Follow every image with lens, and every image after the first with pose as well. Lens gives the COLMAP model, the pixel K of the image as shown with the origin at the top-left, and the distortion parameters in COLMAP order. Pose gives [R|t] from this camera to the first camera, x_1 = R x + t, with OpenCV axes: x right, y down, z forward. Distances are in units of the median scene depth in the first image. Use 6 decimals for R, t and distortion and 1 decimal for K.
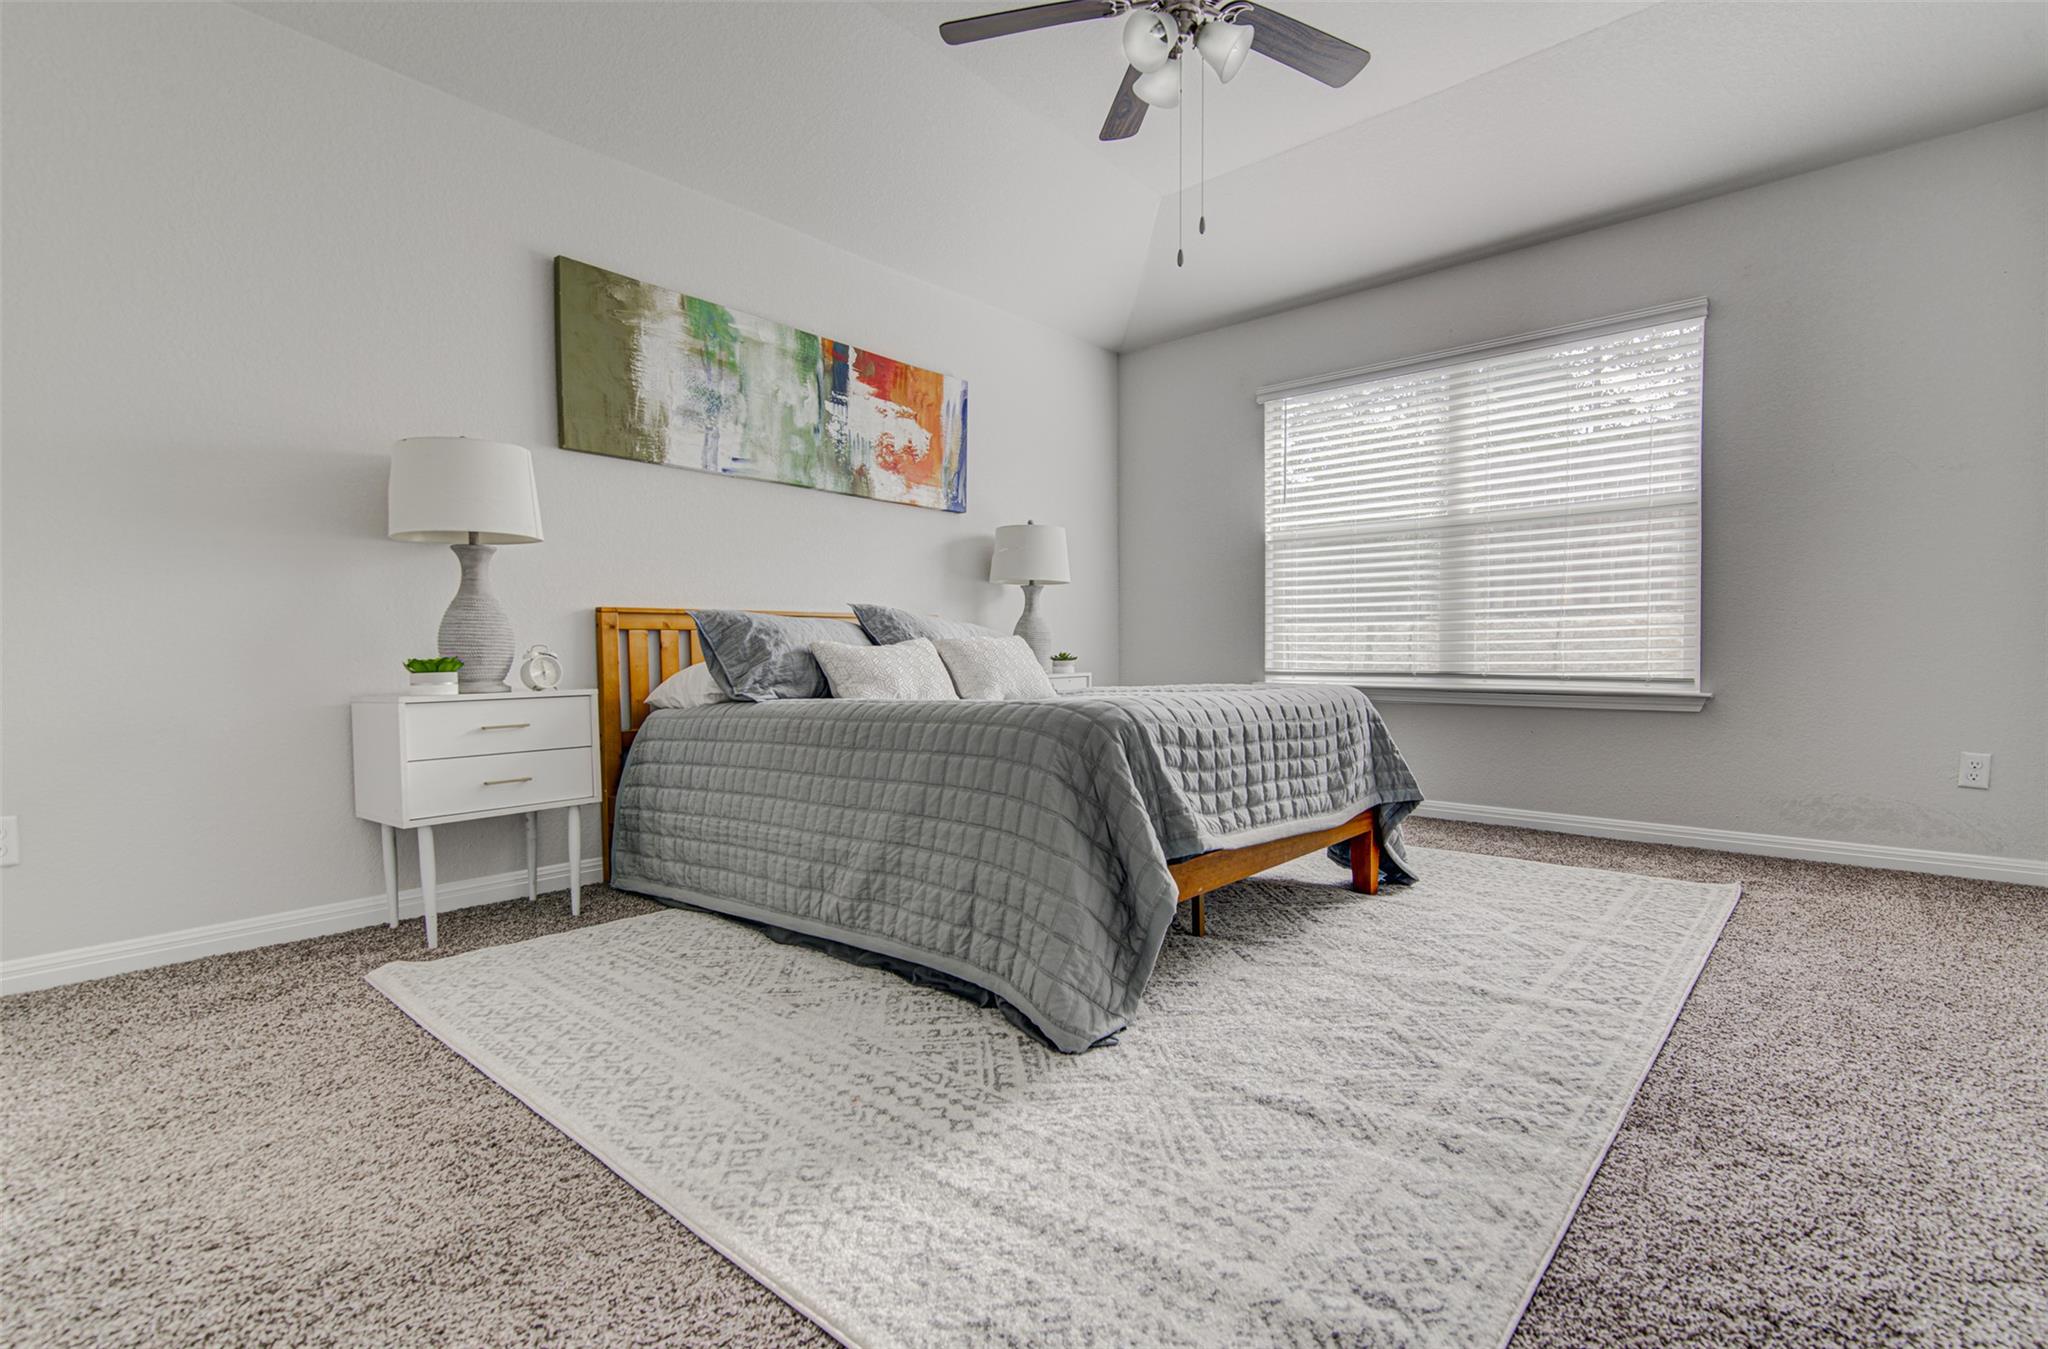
lens RADIAL K [[945.0, 0, 1001.8], [0, 945.0, 673.4], [0, 0, 1]] dist [0.014956, -0.000226]
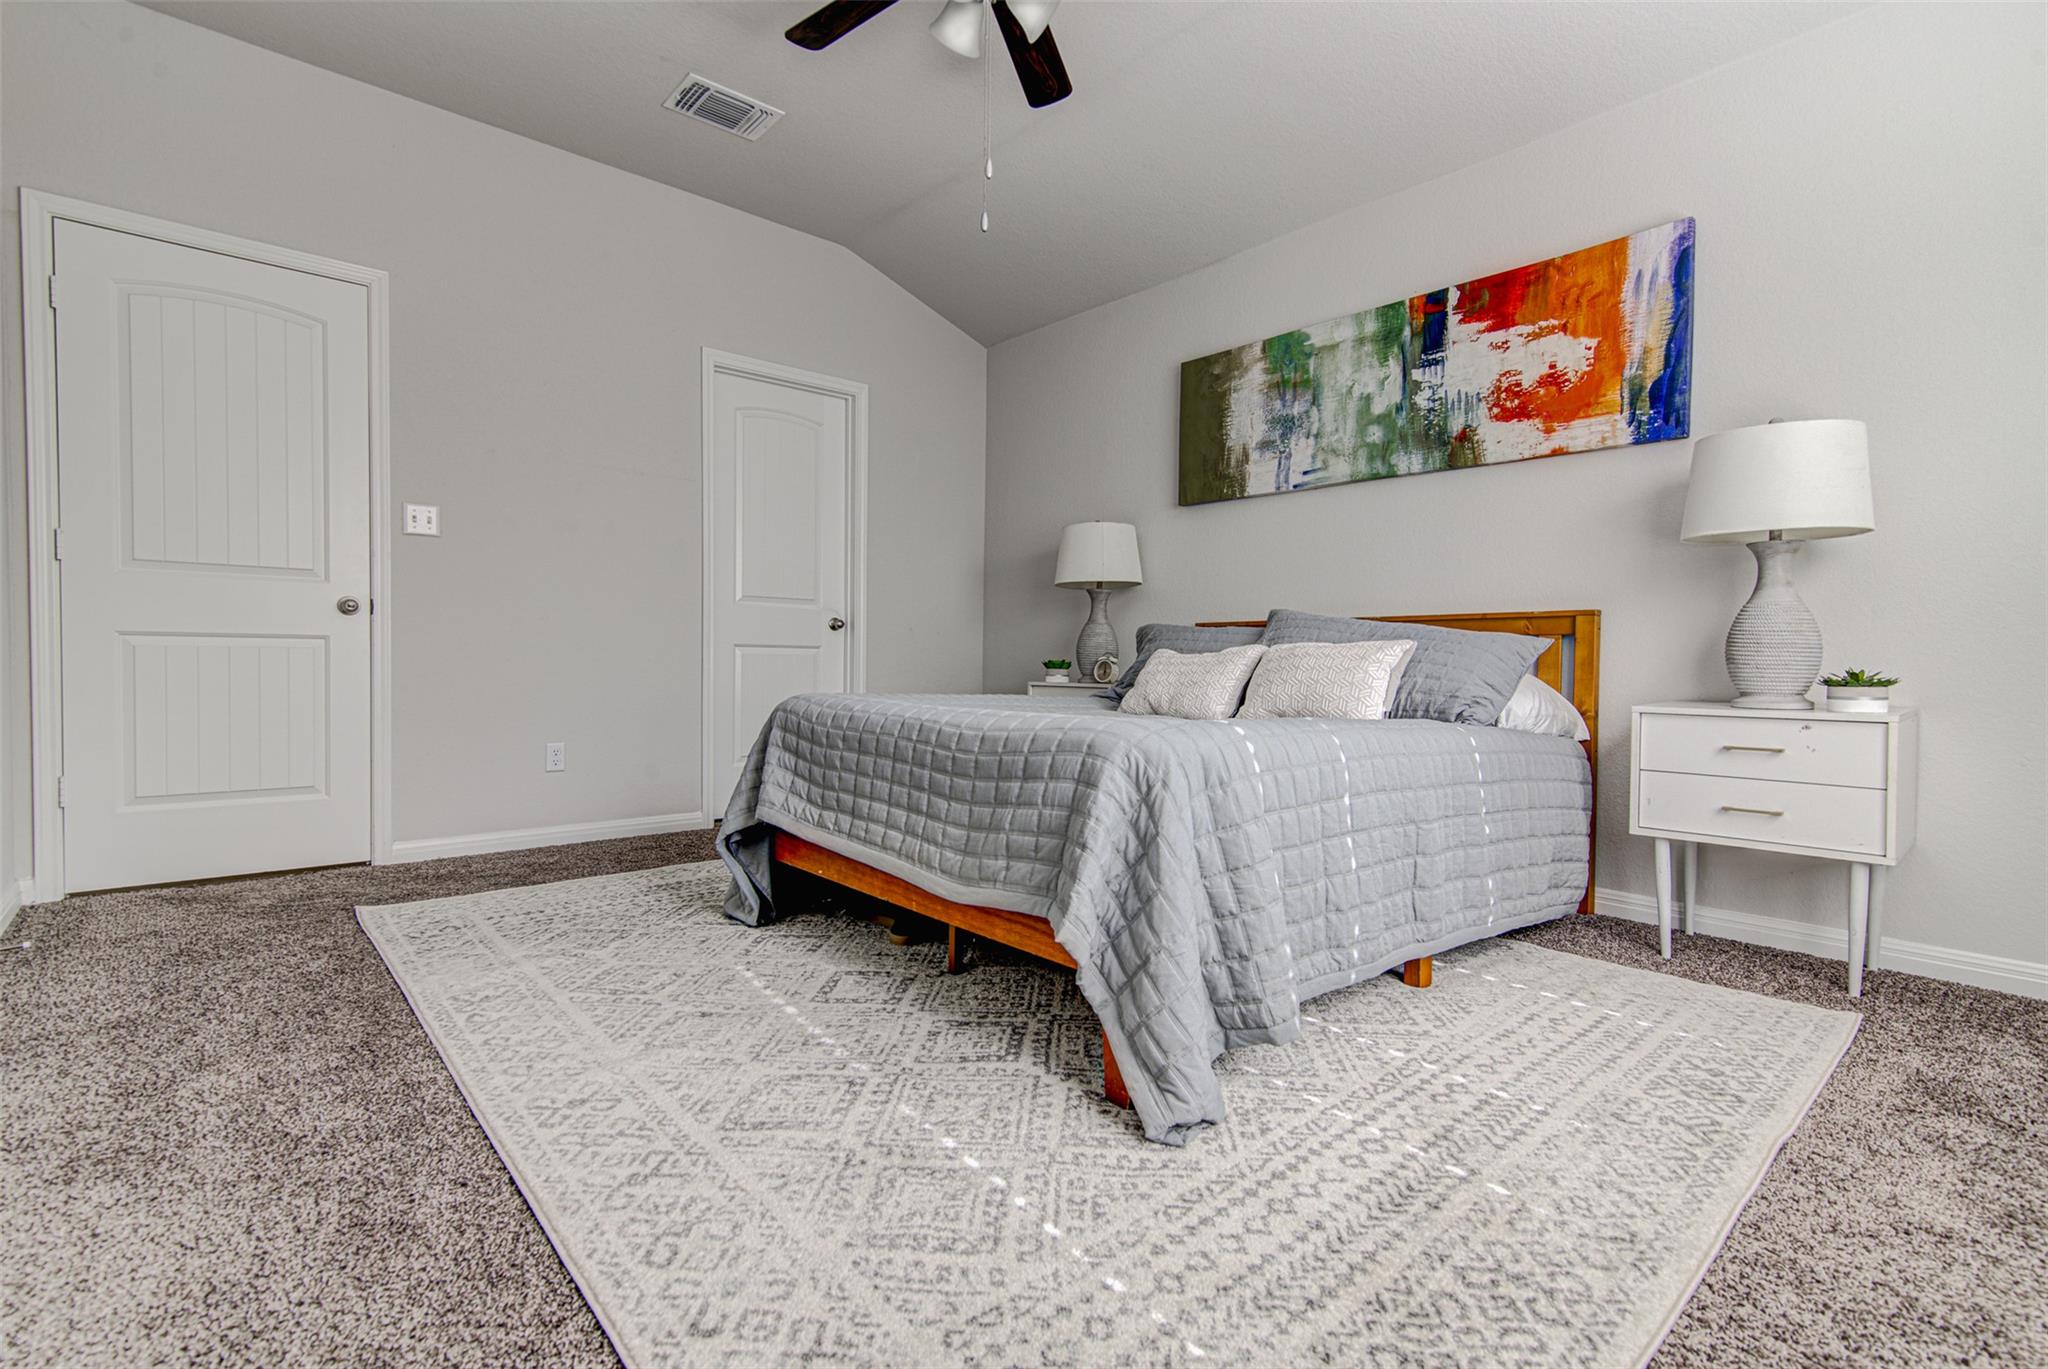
lens RADIAL K [[965.5, 0, 1057.9], [0, 965.5, 677.8], [0, 0, 1]] dist [0.010331, -0.000559]
pose [[-0.111952, 0.026374, -0.993364, 0.768866], [-0.031750, 0.999042, 0.030104, -0.025382], [0.993206, 0.034910, -0.111007, 0.825291]]
